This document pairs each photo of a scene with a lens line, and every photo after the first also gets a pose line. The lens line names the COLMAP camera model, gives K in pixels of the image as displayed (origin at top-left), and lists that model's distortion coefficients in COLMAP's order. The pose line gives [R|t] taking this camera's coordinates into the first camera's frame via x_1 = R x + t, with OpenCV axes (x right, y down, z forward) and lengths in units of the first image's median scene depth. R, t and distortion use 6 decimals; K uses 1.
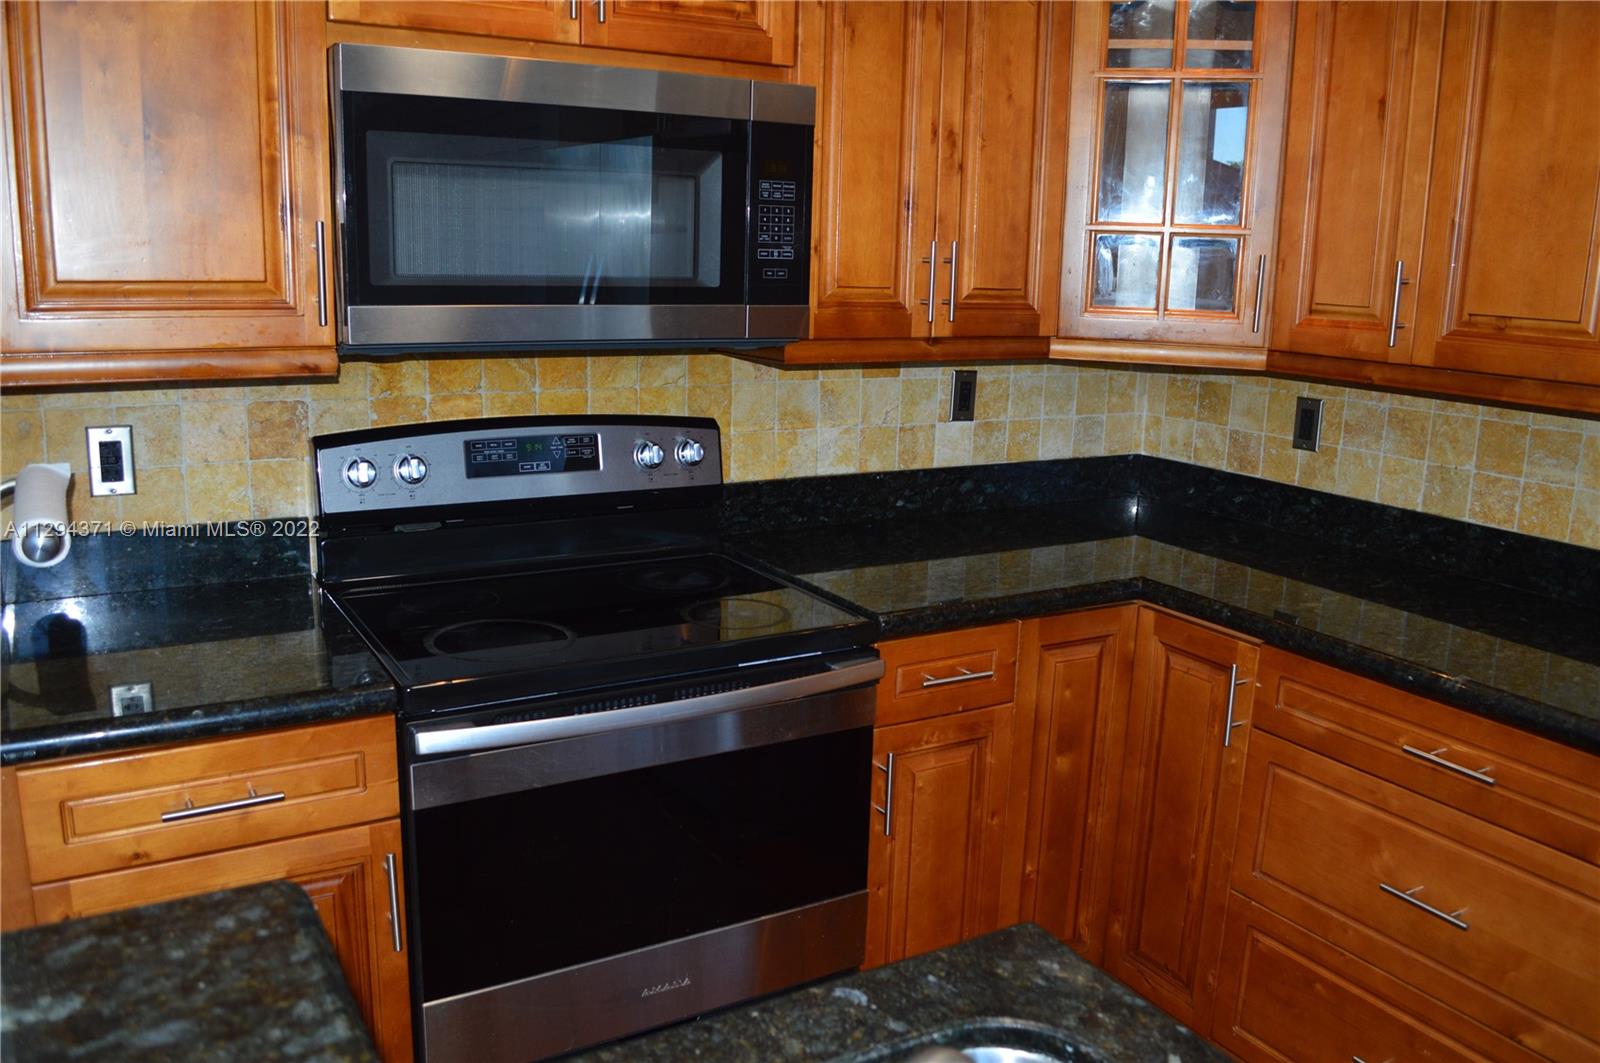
lens RADIAL K [[1278.7, 0, 800.6], [0, 1278.7, 530.2], [0, 0, 1]] dist [-0.085793, 0.010641]
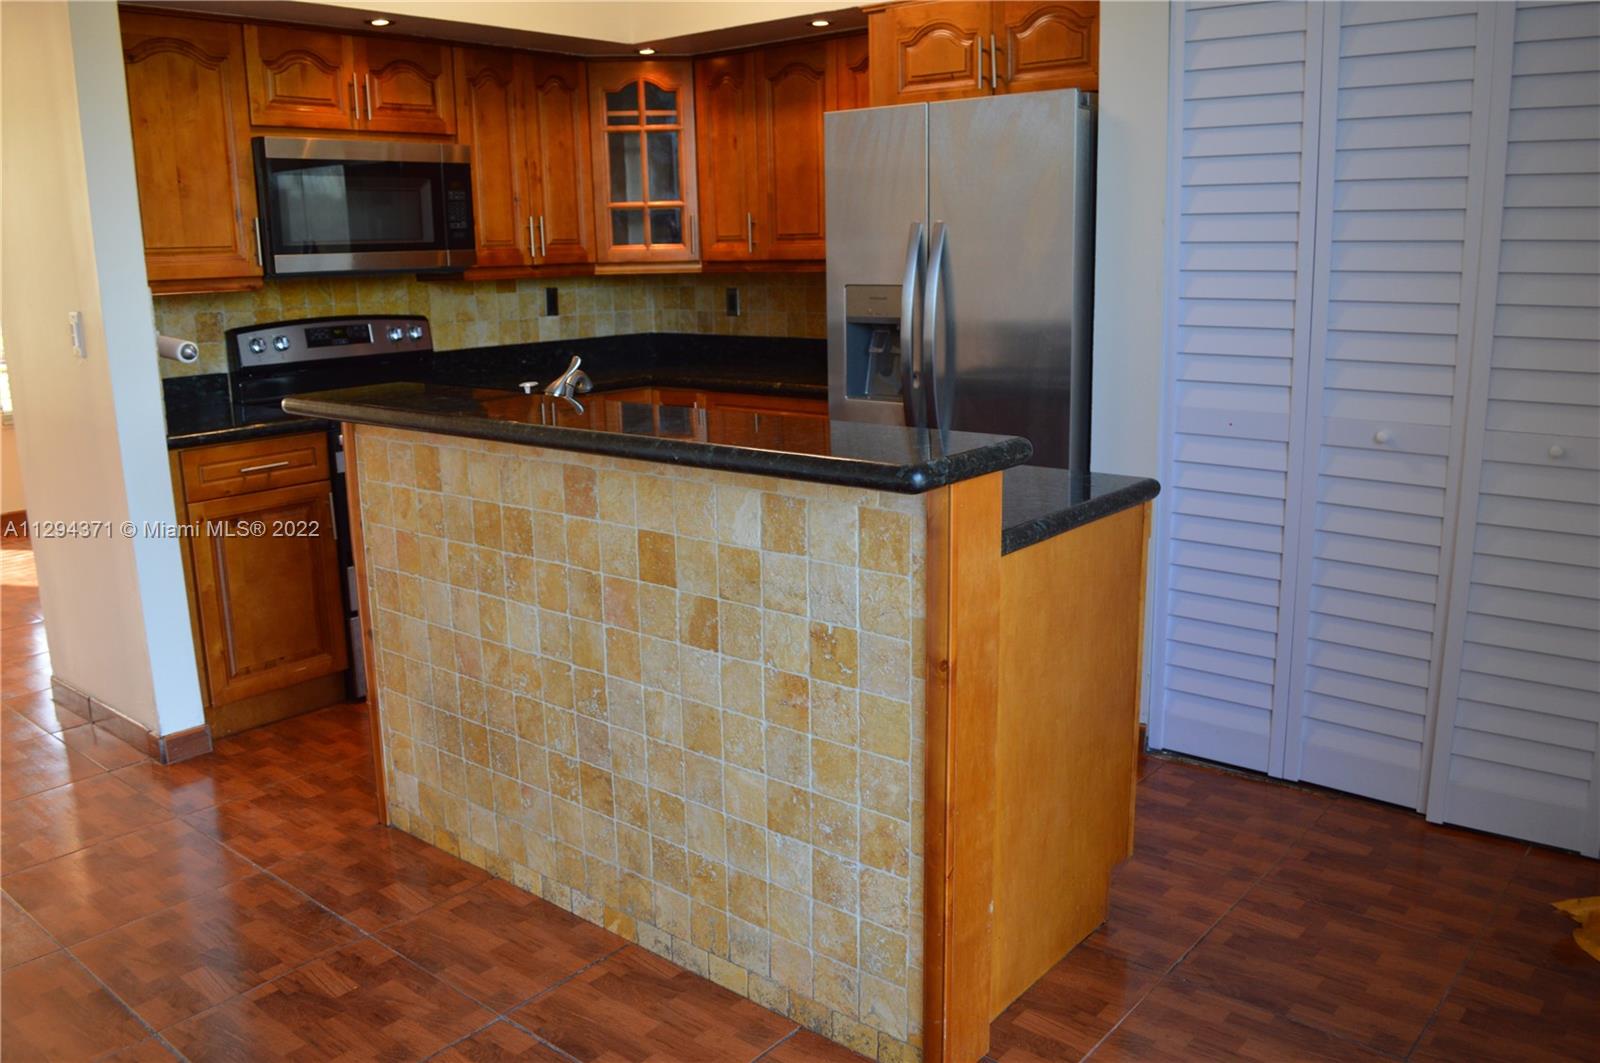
lens RADIAL K [[1278.7, 0, 801.9], [0, 1278.7, 529.7], [0, 0, 1]] dist [-0.085793, 0.010641]
pose [[0.941127, -0.117549, 0.316959, -0.172725], [0.116306, 0.992949, 0.022910, 0.250285], [-0.317417, 0.015303, 0.948163, -0.960648]]
